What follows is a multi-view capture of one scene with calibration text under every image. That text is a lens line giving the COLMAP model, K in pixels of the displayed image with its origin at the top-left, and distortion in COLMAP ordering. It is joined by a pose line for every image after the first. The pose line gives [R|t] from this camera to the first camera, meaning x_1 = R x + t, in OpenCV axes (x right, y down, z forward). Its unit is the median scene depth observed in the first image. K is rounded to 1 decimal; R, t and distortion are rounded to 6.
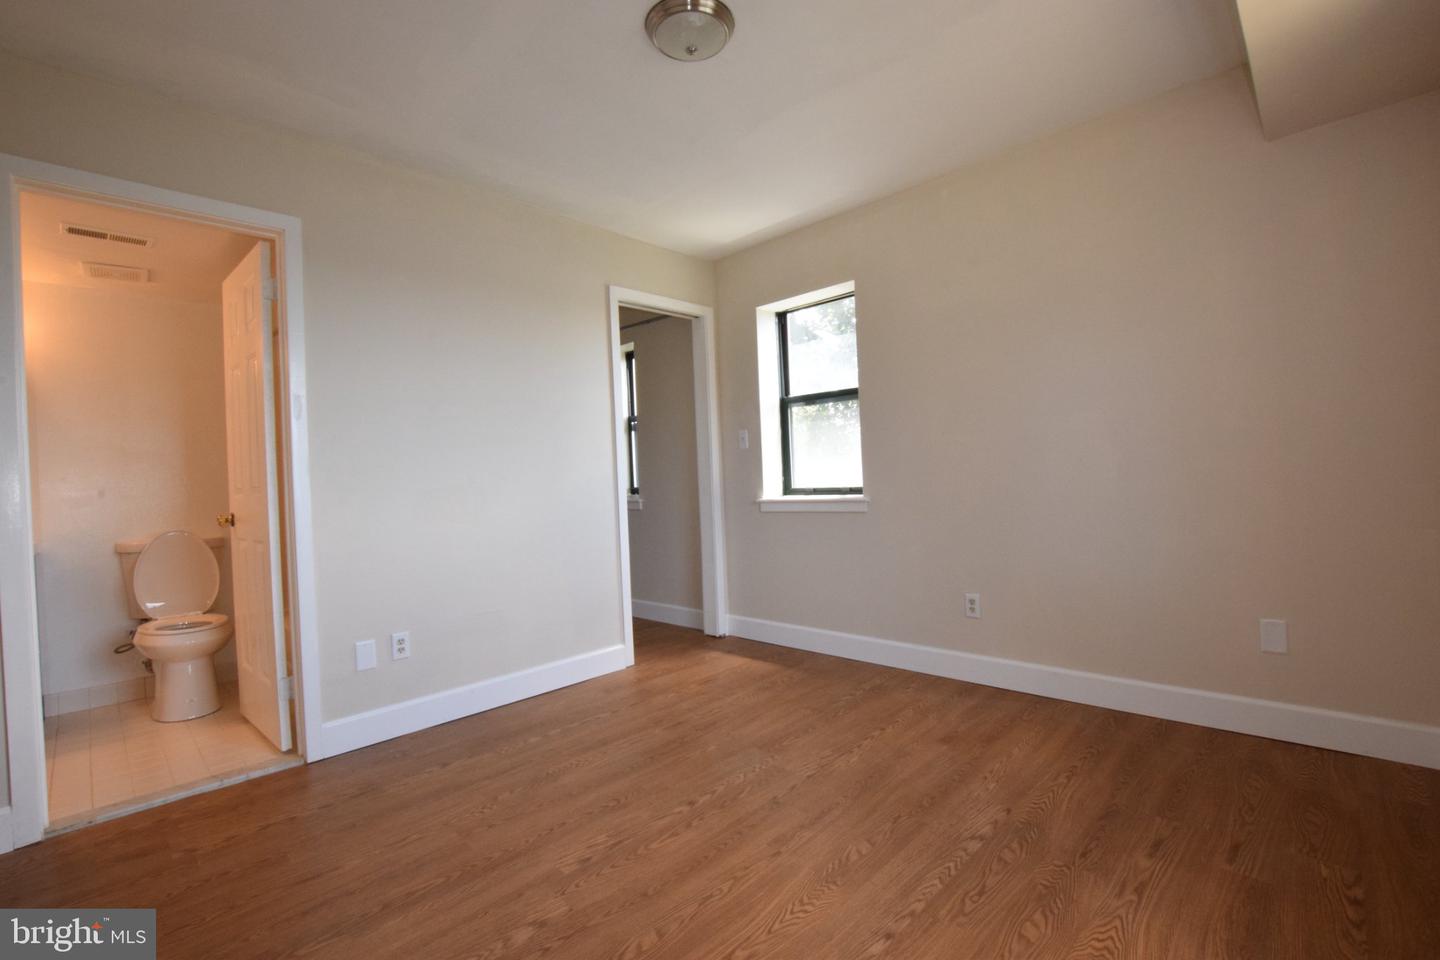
lens RADIAL K [[634.8, 0, 720.0], [0, 634.8, 480.0], [0, 0, 1]] dist [-0.039041, 0.007289]
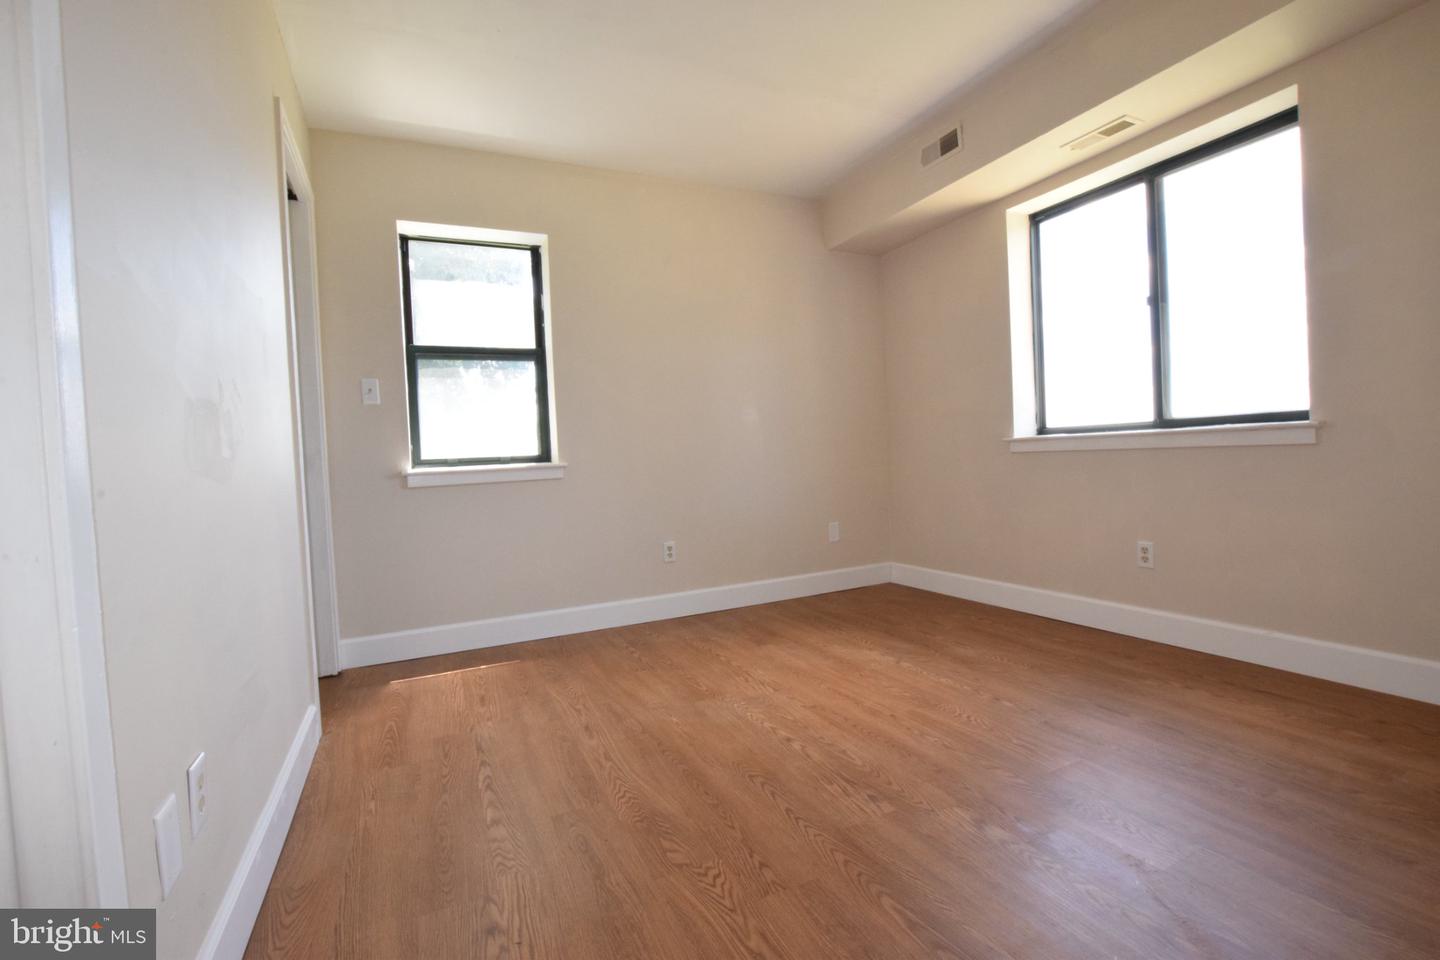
lens RADIAL K [[634.8, 0, 720.0], [0, 634.8, 480.0], [0, 0, 1]] dist [-0.039041, 0.007289]
pose [[0.345519, -0.006507, 0.938389, -0.884761], [0.038837, 0.999218, -0.007371, 0.104324], [-0.937608, 0.038991, 0.345501, 0.666315]]
